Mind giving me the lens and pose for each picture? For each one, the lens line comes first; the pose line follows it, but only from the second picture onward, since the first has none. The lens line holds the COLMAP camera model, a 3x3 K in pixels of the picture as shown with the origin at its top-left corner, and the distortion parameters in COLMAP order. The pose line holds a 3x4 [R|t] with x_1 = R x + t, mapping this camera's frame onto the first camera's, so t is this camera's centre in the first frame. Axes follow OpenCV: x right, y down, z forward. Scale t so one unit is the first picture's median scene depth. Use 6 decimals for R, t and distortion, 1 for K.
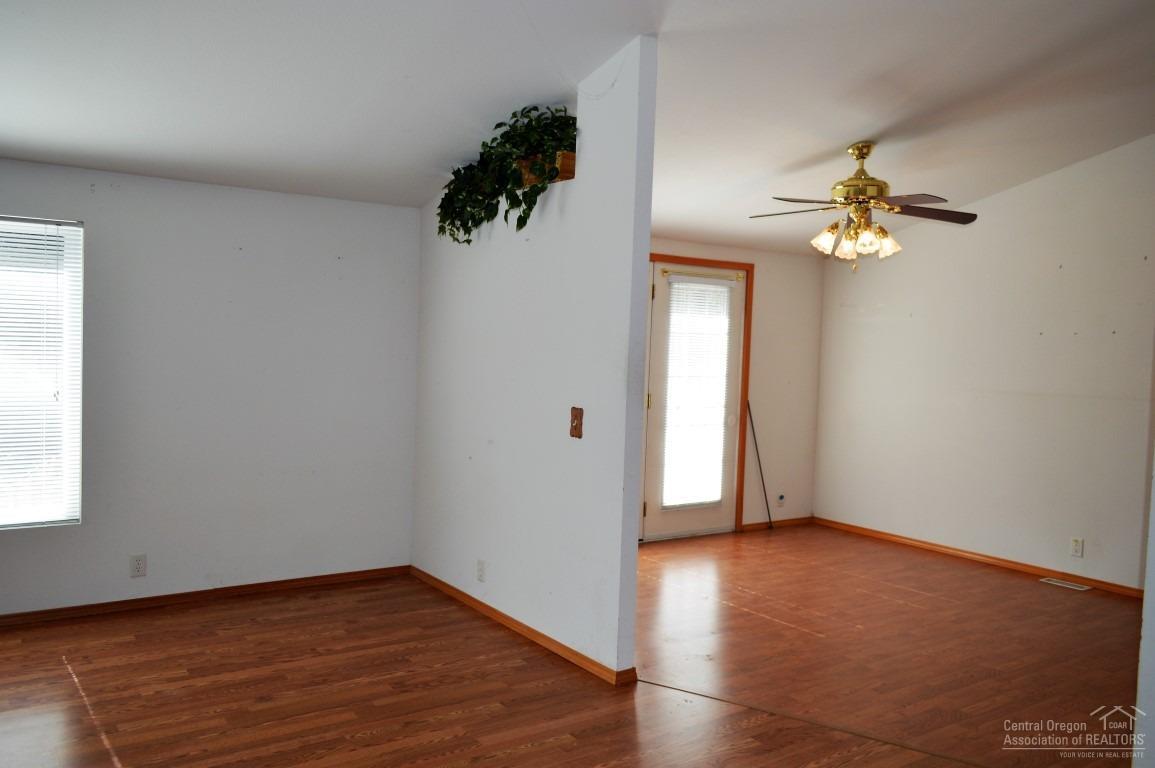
lens RADIAL K [[913.4, 0, 577.5], [0, 913.4, 384.0], [0, 0, 1]] dist [-0.009404, 0.001266]
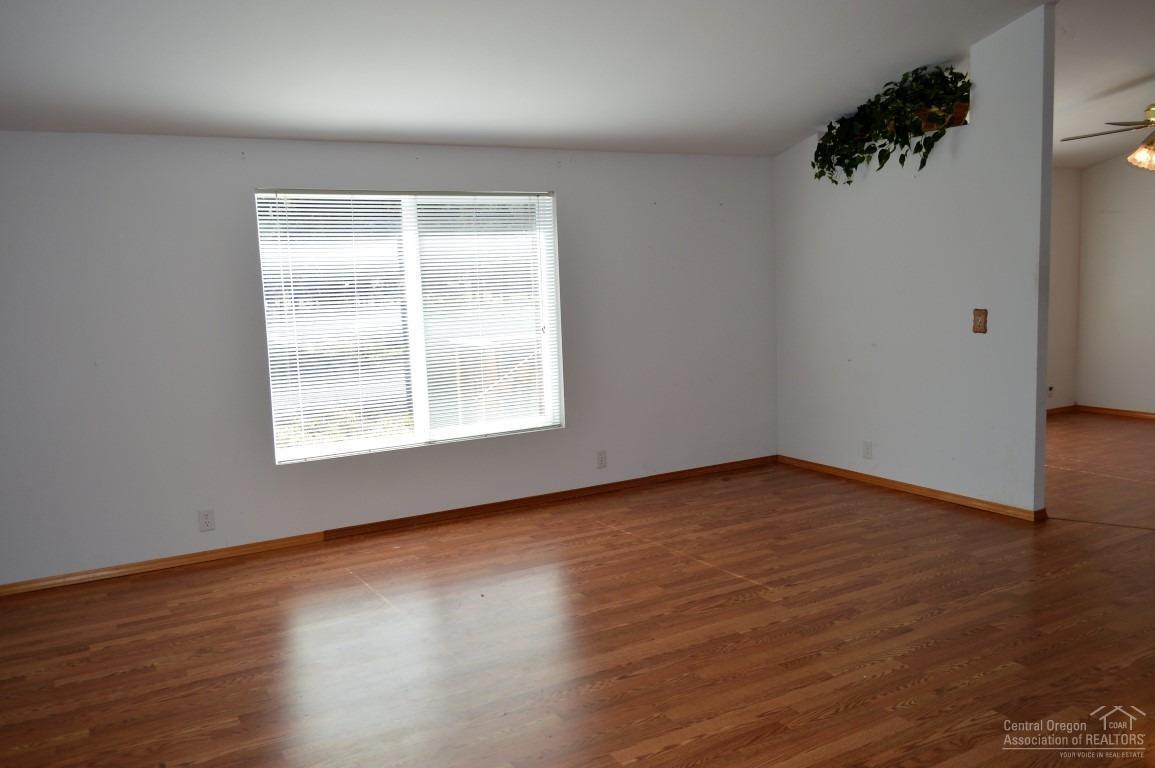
lens RADIAL K [[913.4, 0, 577.5], [0, 913.4, 384.0], [0, 0, 1]] dist [-0.009404, 0.001266]
pose [[0.992479, -0.060495, -0.106420, -0.411924], [0.067844, 0.995454, 0.066844, 0.006823], [0.101892, -0.073561, 0.992072, -0.299223]]
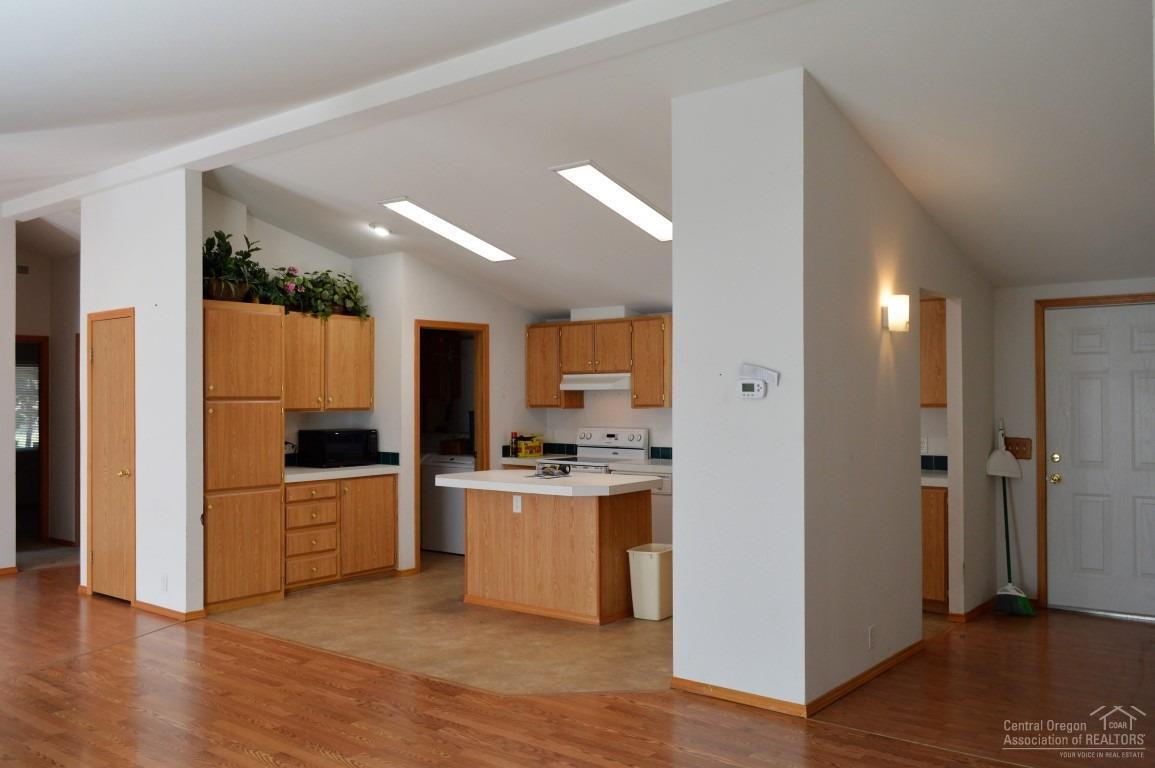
lens RADIAL K [[966.0, 0, 577.5], [0, 966.0, 384.0], [0, 0, 1]] dist [-0.006045, 0.000066]
pose [[-0.276234, -0.020441, 0.960873, -1.187683], [0.043715, 0.998472, 0.033808, -0.068267], [-0.960096, 0.051343, -0.274918, 0.515901]]
